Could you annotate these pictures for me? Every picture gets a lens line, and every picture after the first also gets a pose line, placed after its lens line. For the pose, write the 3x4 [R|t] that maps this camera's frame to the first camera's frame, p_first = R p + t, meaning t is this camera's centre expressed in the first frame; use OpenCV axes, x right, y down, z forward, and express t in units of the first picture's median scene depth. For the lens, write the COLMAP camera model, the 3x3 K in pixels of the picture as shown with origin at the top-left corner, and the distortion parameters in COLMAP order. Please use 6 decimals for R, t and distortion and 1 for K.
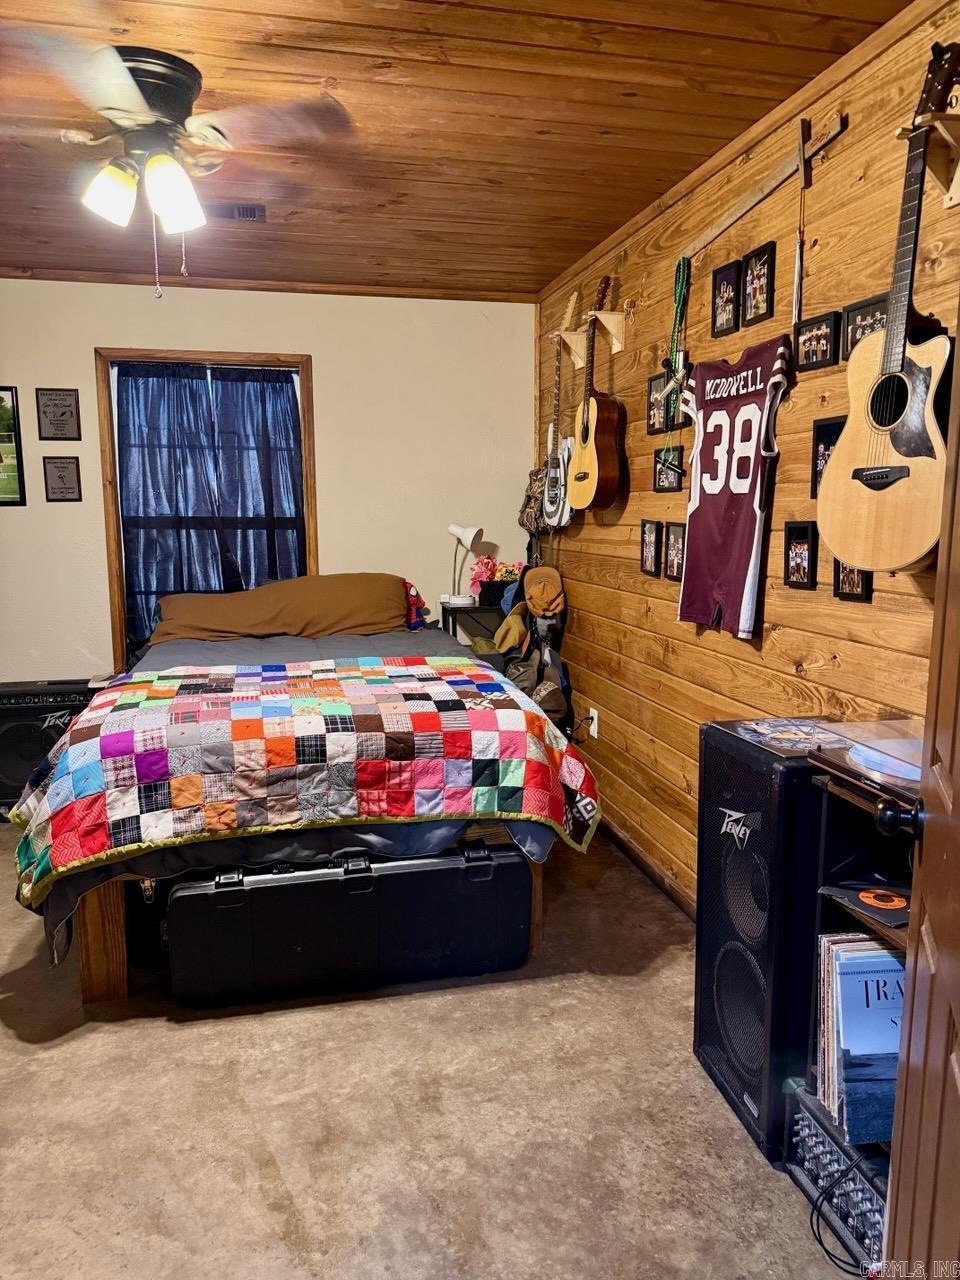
lens RADIAL K [[902.2, 0, 480.6], [0, 902.2, 635.0], [0, 0, 1]] dist [0.055895, -0.069432]
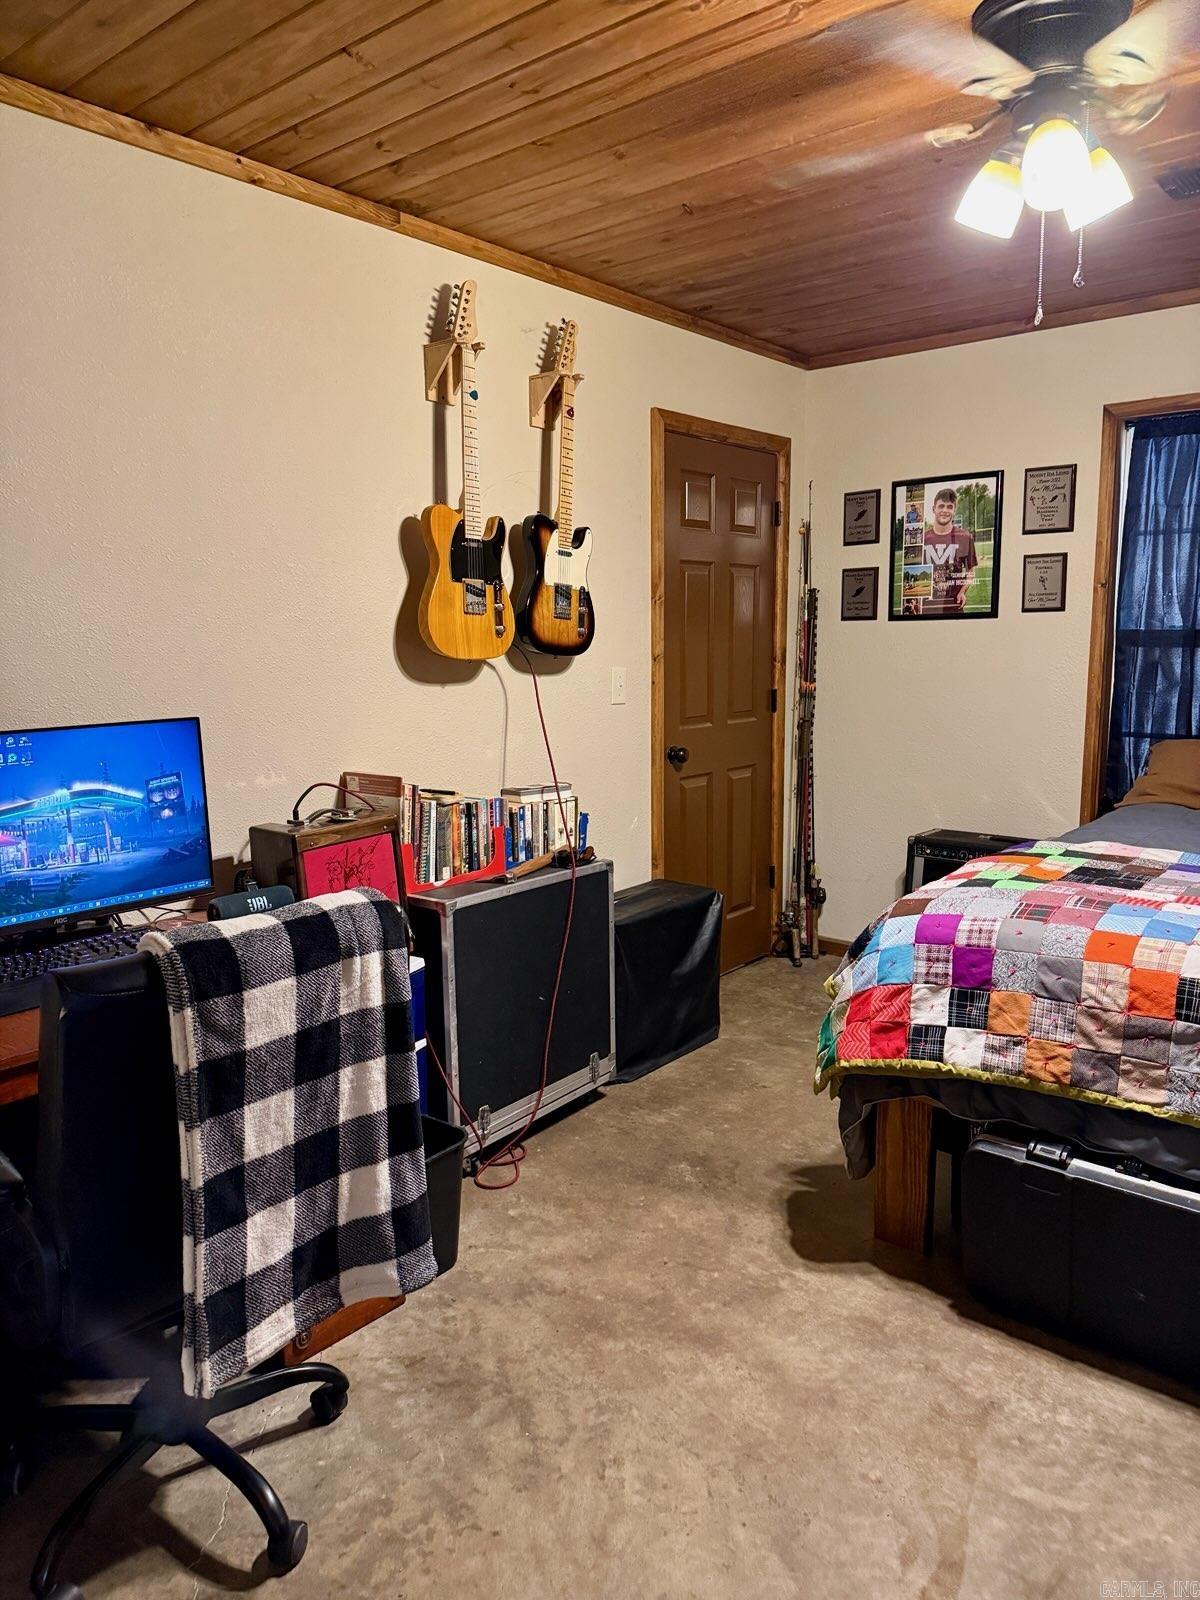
lens RADIAL K [[1127.8, 0, 601.4], [0, 1127.8, 793.6], [0, 0, 1]] dist [0.055895, -0.069432]
pose [[0.602616, 0.116128, -0.789537, 0.173854], [-0.104037, 0.992344, 0.066551, -0.027738], [0.791221, 0.042037, 0.610084, 0.182376]]
